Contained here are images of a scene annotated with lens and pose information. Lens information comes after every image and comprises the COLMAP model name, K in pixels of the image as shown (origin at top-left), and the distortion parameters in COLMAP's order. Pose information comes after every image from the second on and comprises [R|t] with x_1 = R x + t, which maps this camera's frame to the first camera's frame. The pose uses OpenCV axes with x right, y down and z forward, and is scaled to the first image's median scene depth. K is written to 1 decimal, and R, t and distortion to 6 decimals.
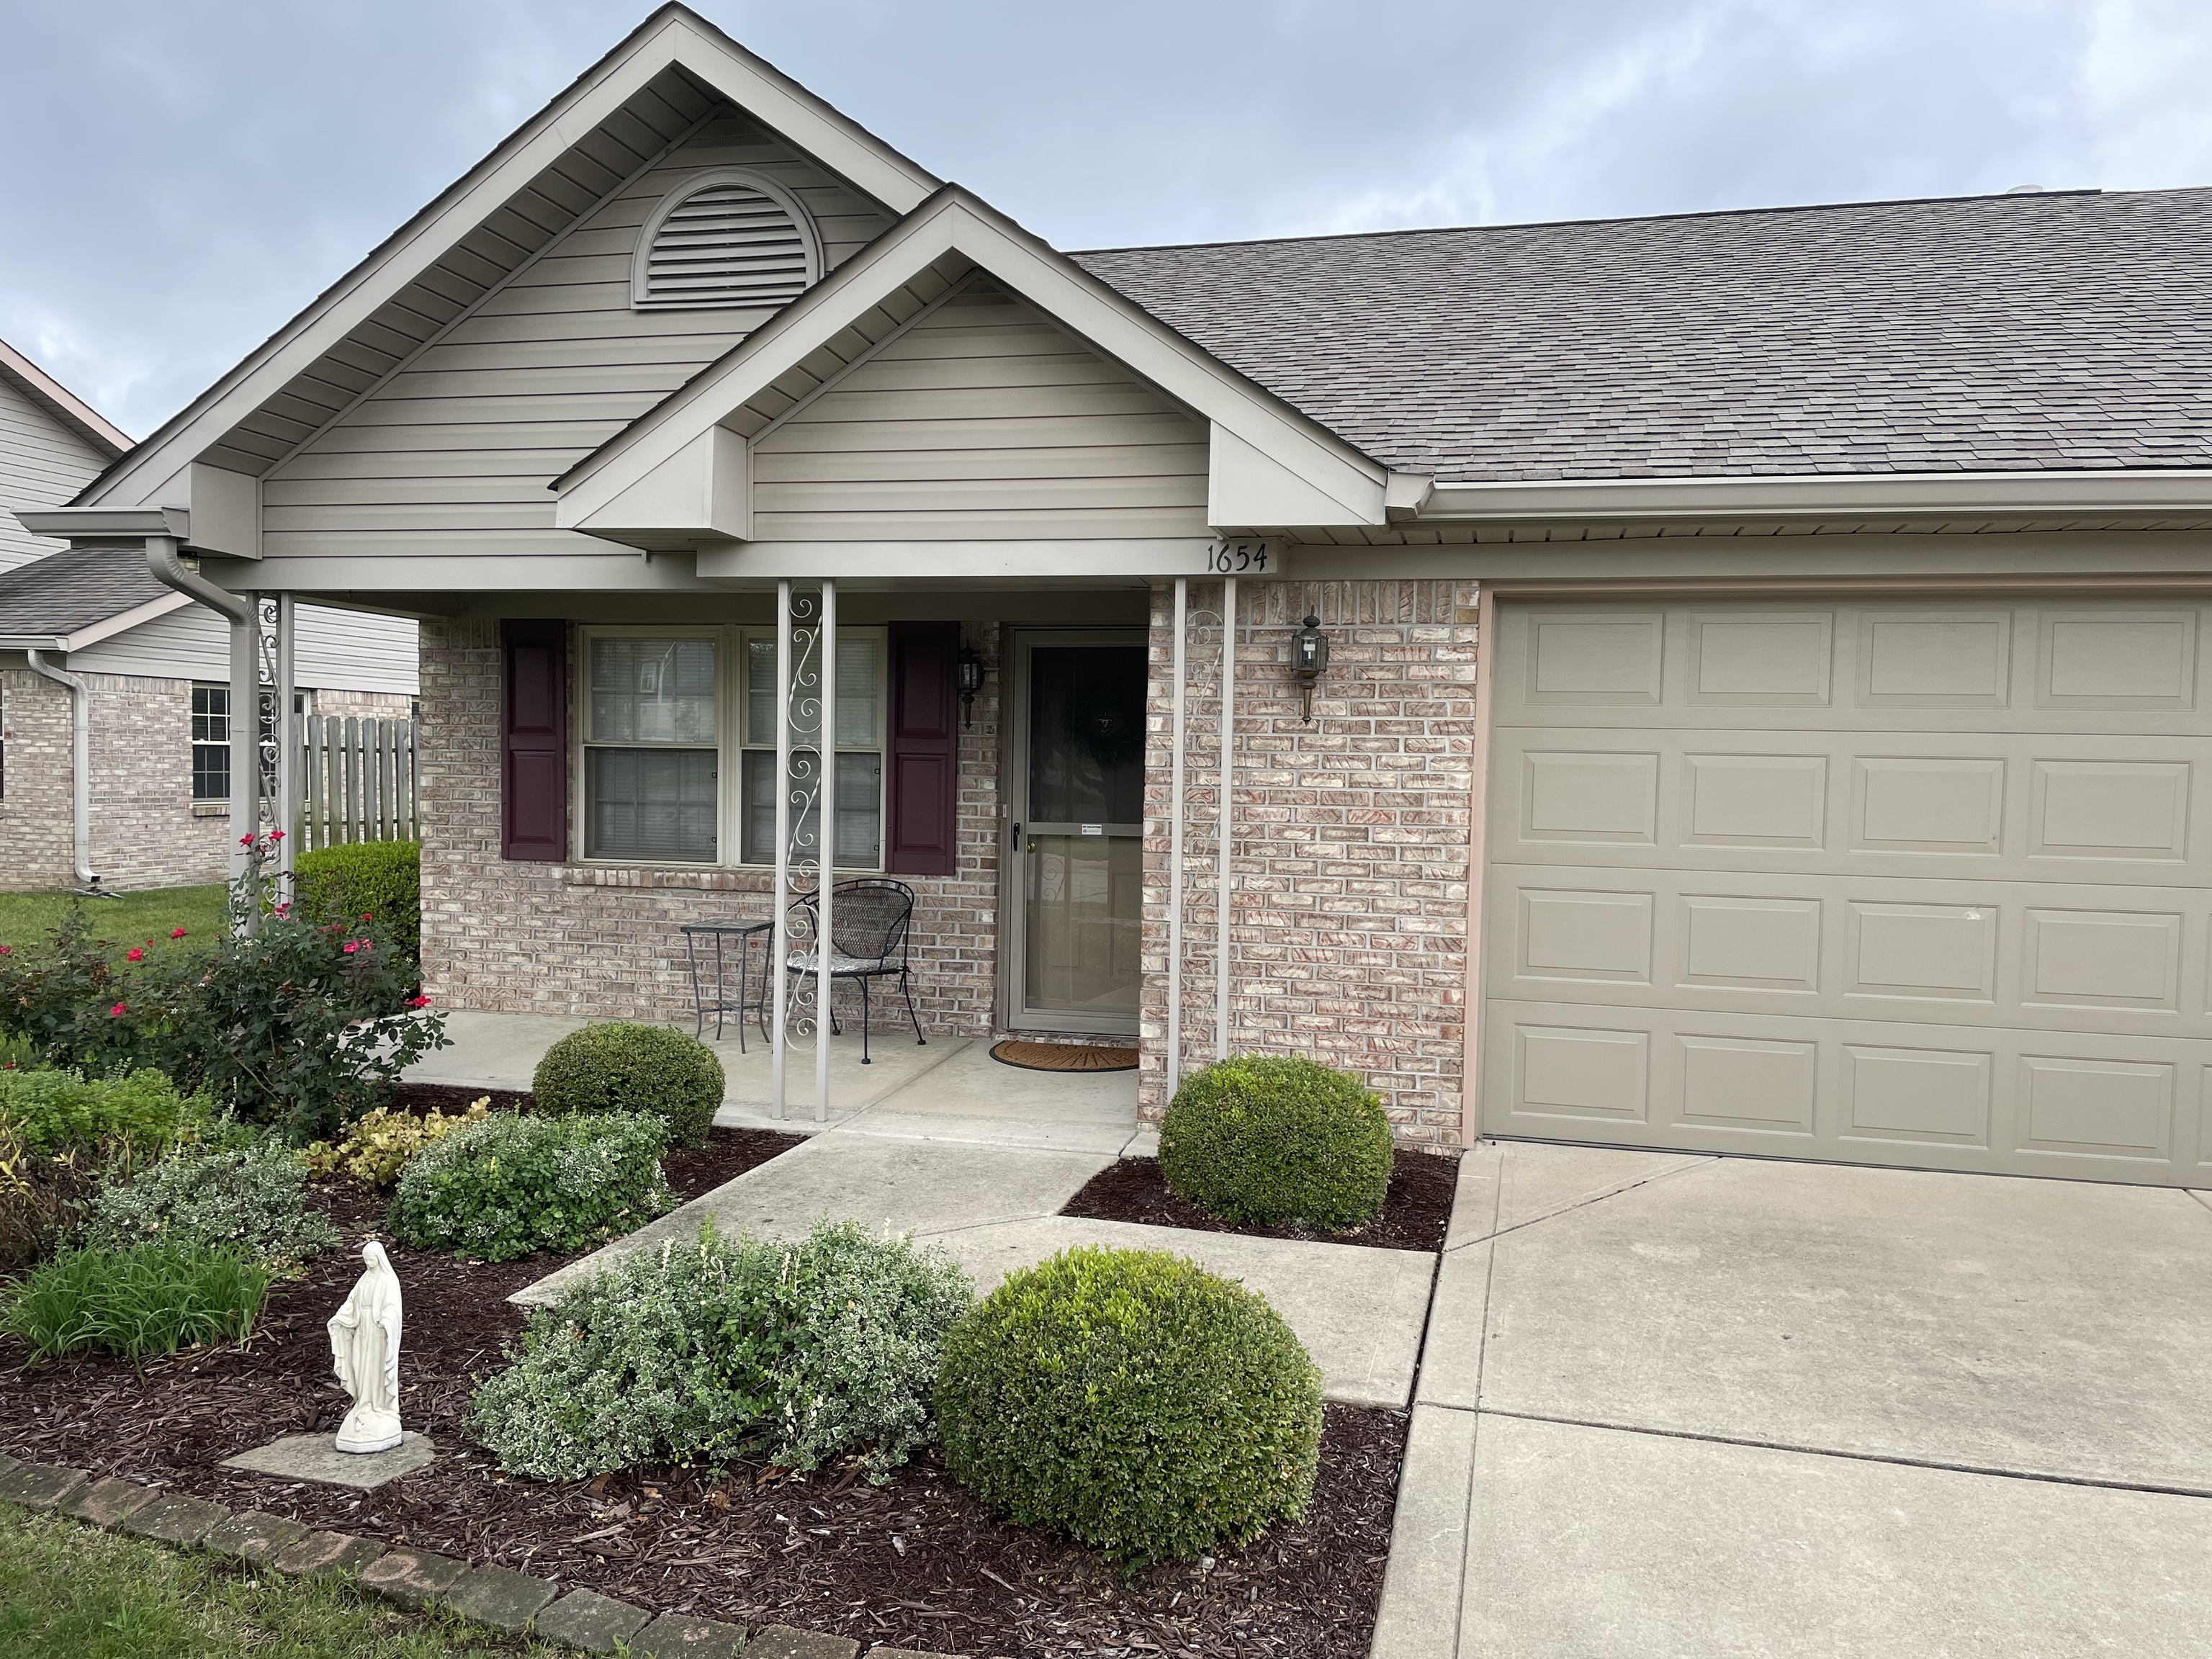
lens RADIAL K [[1676.2, 0, 1110.8], [0, 1676.2, 845.0], [0, 0, 1]] dist [0.069655, -0.077856]
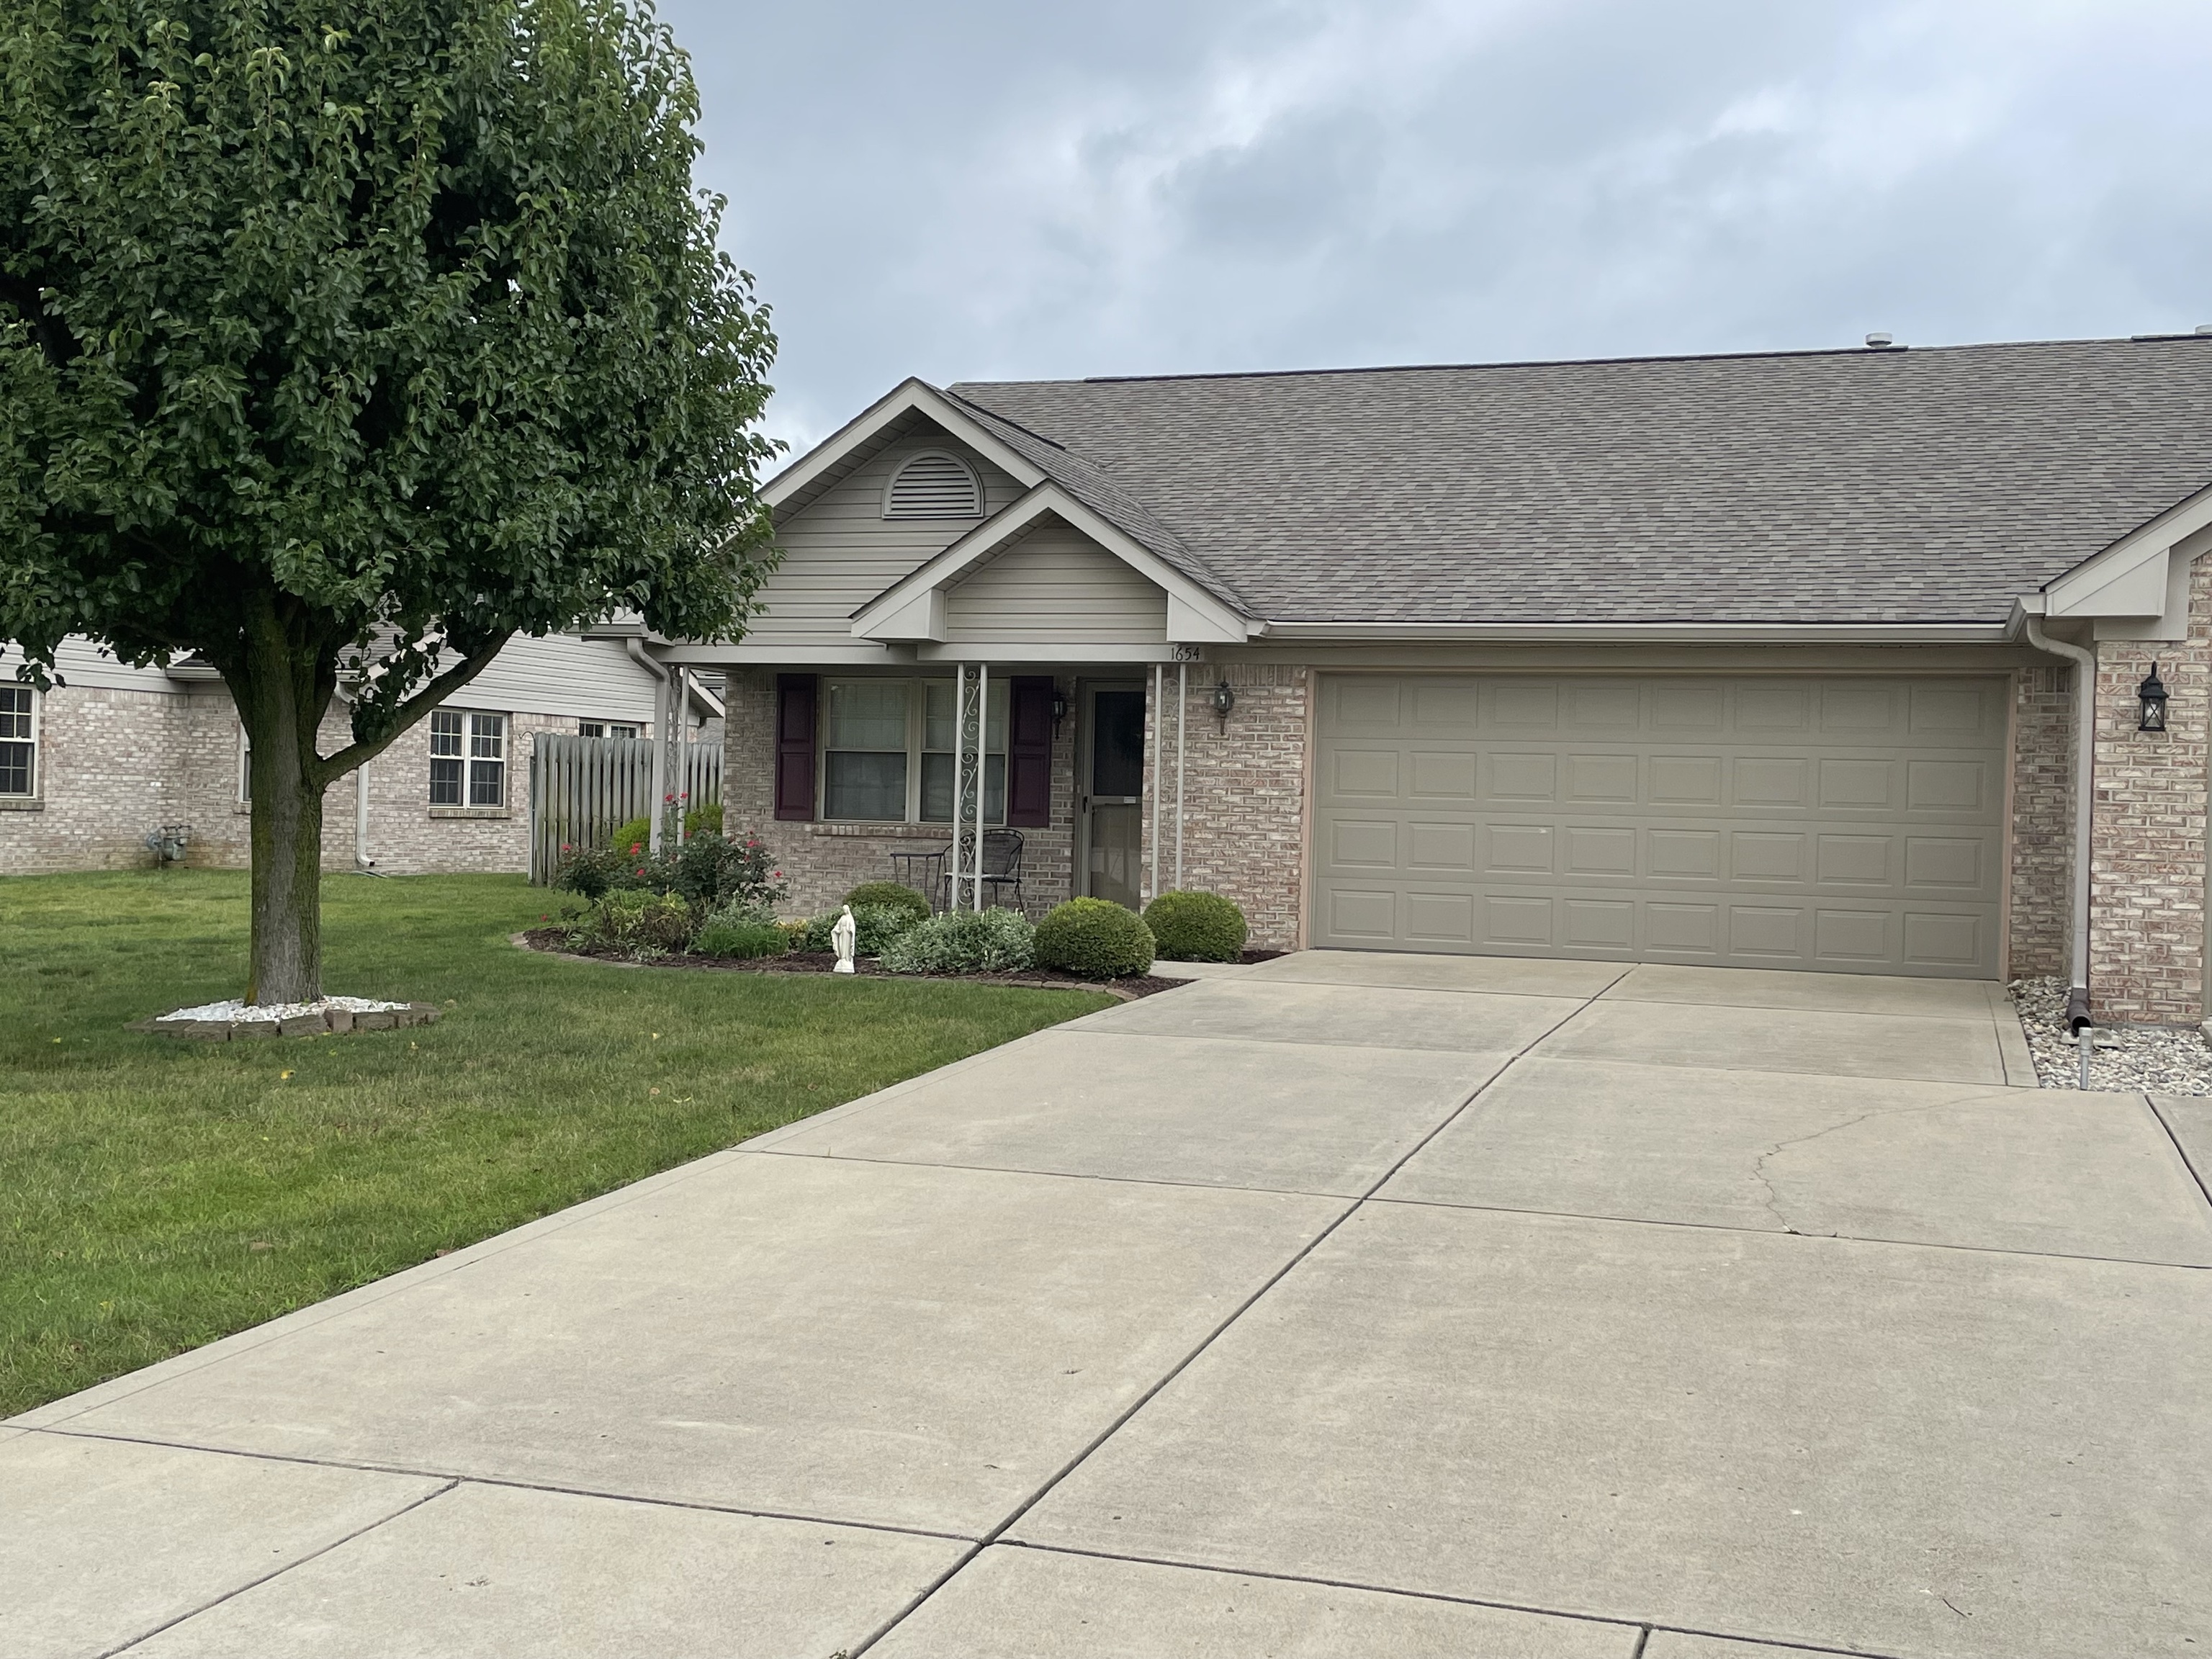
lens RADIAL K [[2360.1, 0, 1102.6], [0, 2360.1, 829.3], [0, 0, 1]] dist [0.064453, 0.000000]
pose [[0.996807, 0.006850, -0.079557, 0.181283], [-0.010078, 0.999139, -0.040251, 0.139717], [0.079213, 0.040924, 0.996017, -1.640223]]
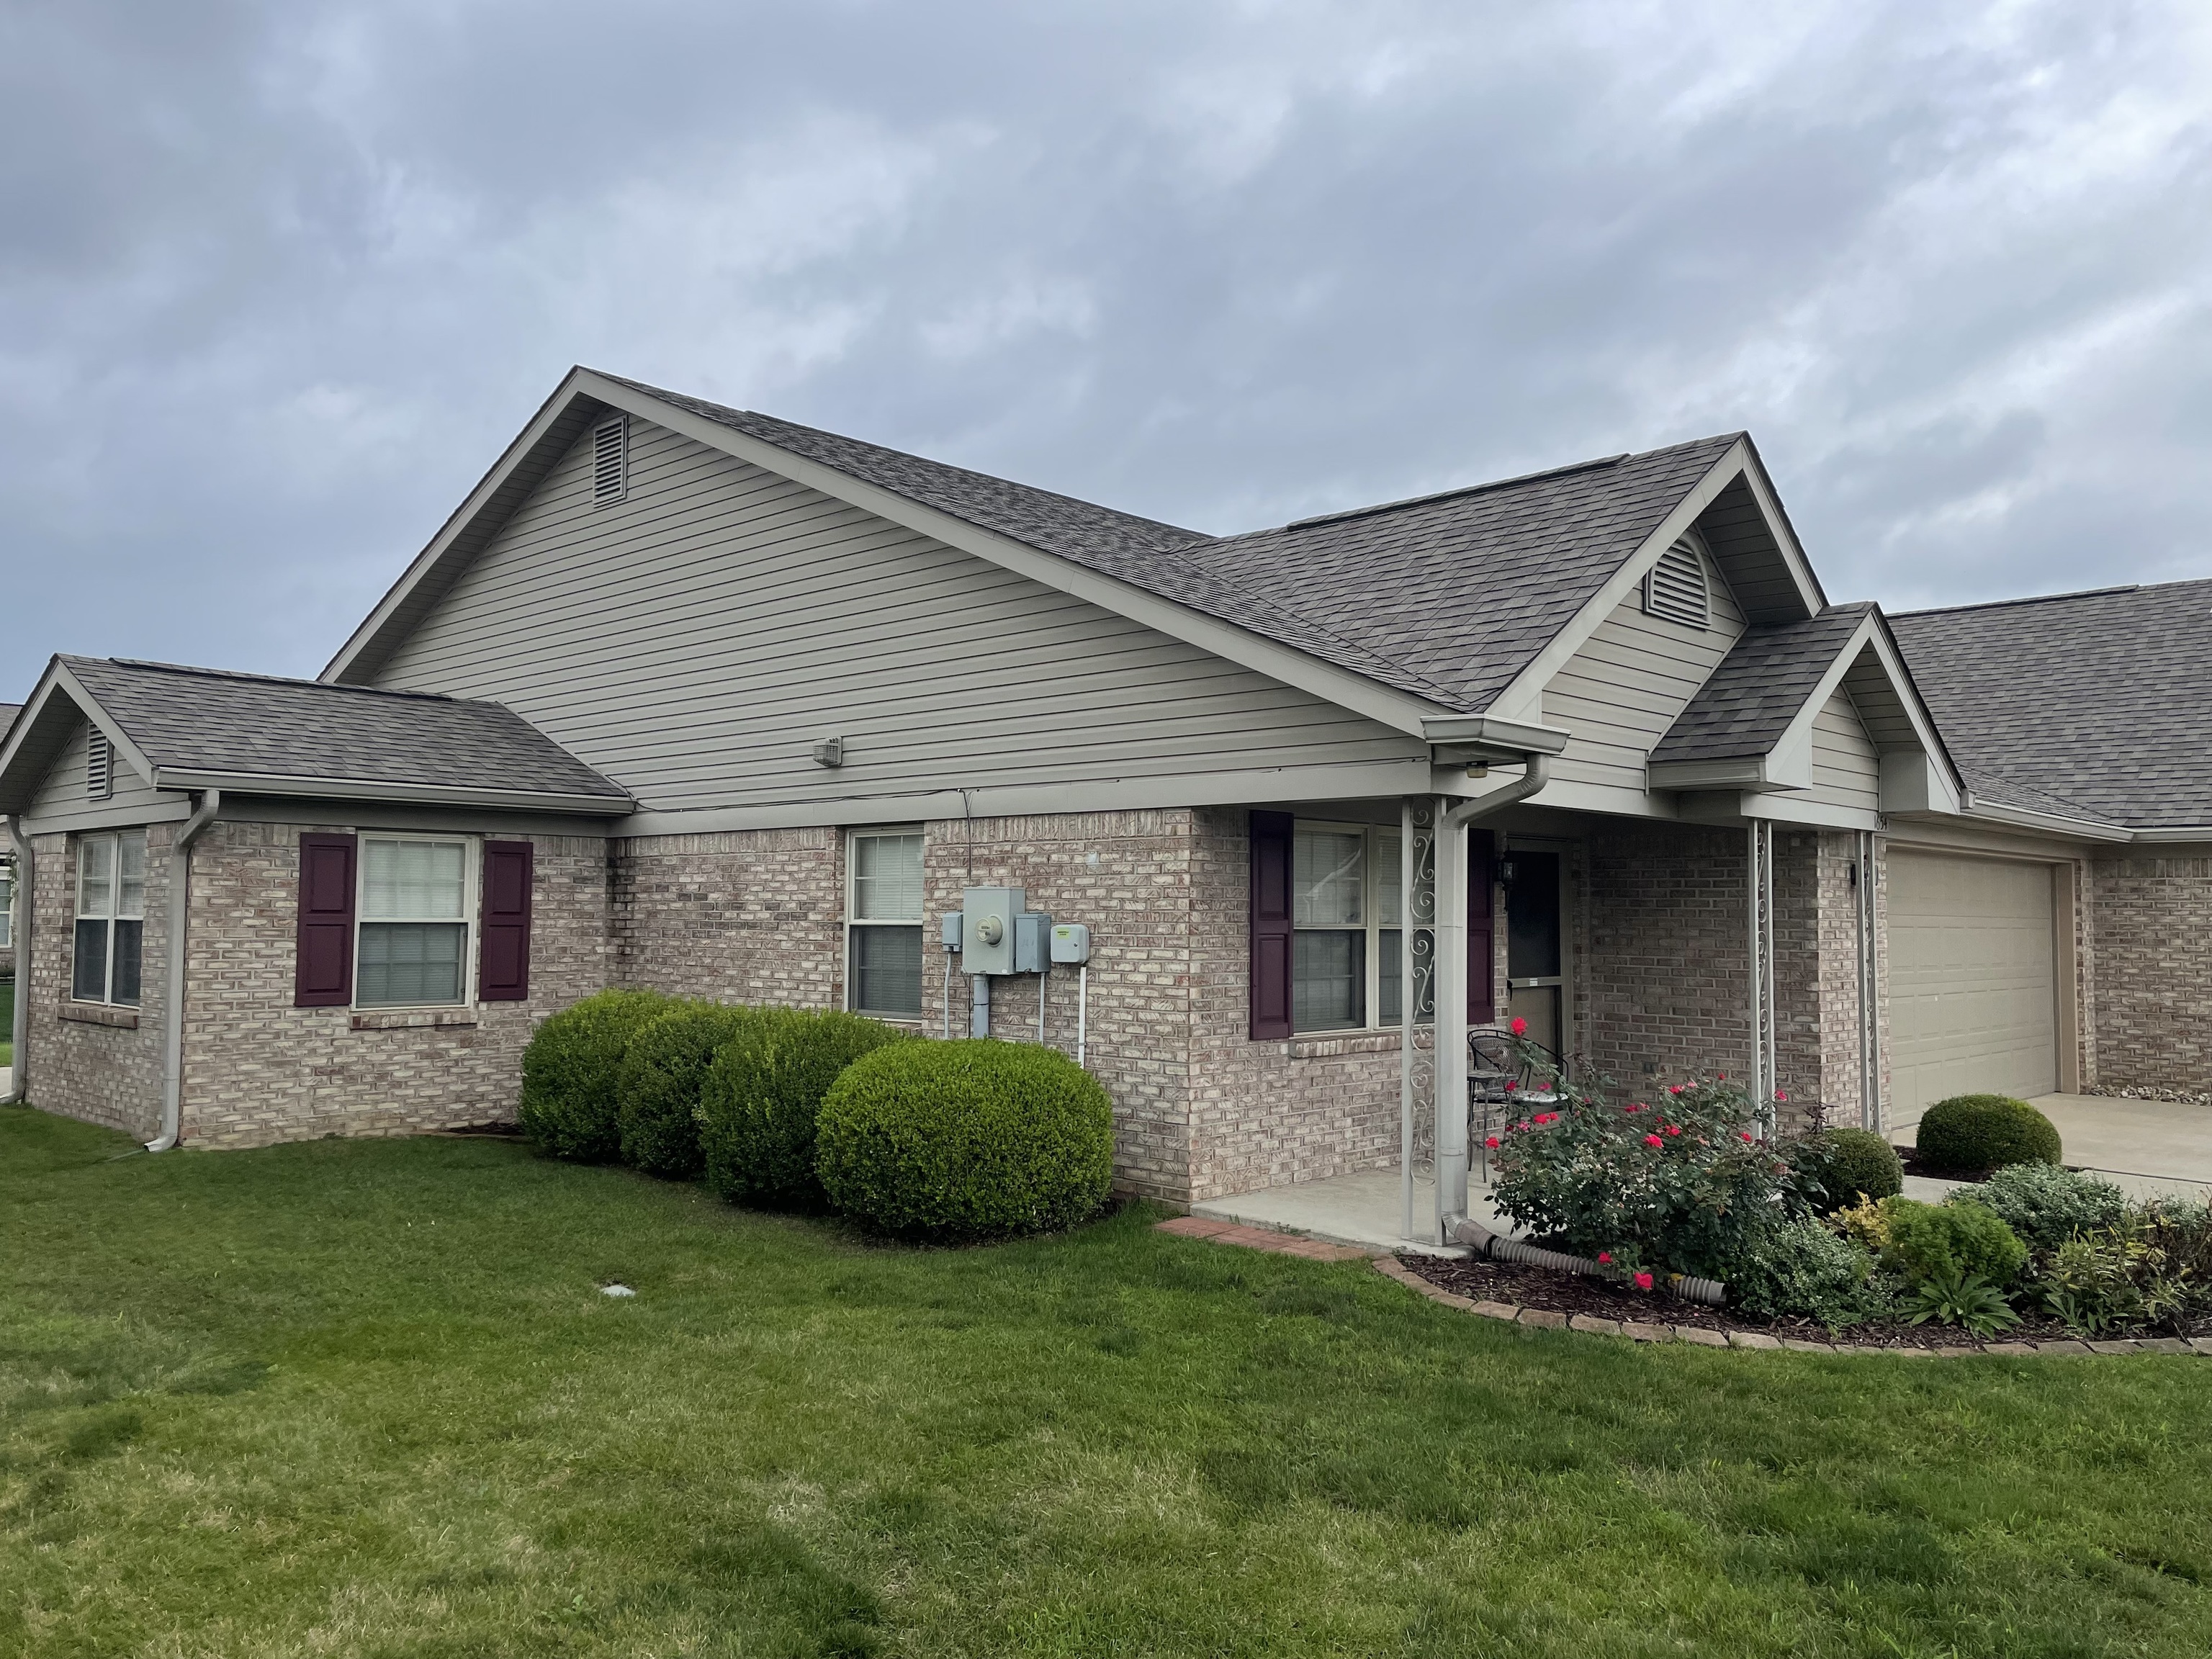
lens RADIAL K [[1676.2, 0, 1106.3], [0, 1676.2, 820.2], [0, 0, 1]] dist [0.069655, -0.077856]
pose [[0.514539, 0.032288, 0.856859, -1.686880], [0.042495, 0.997103, -0.063090, -0.084875], [-0.856413, 0.068874, 0.511676, 0.707819]]
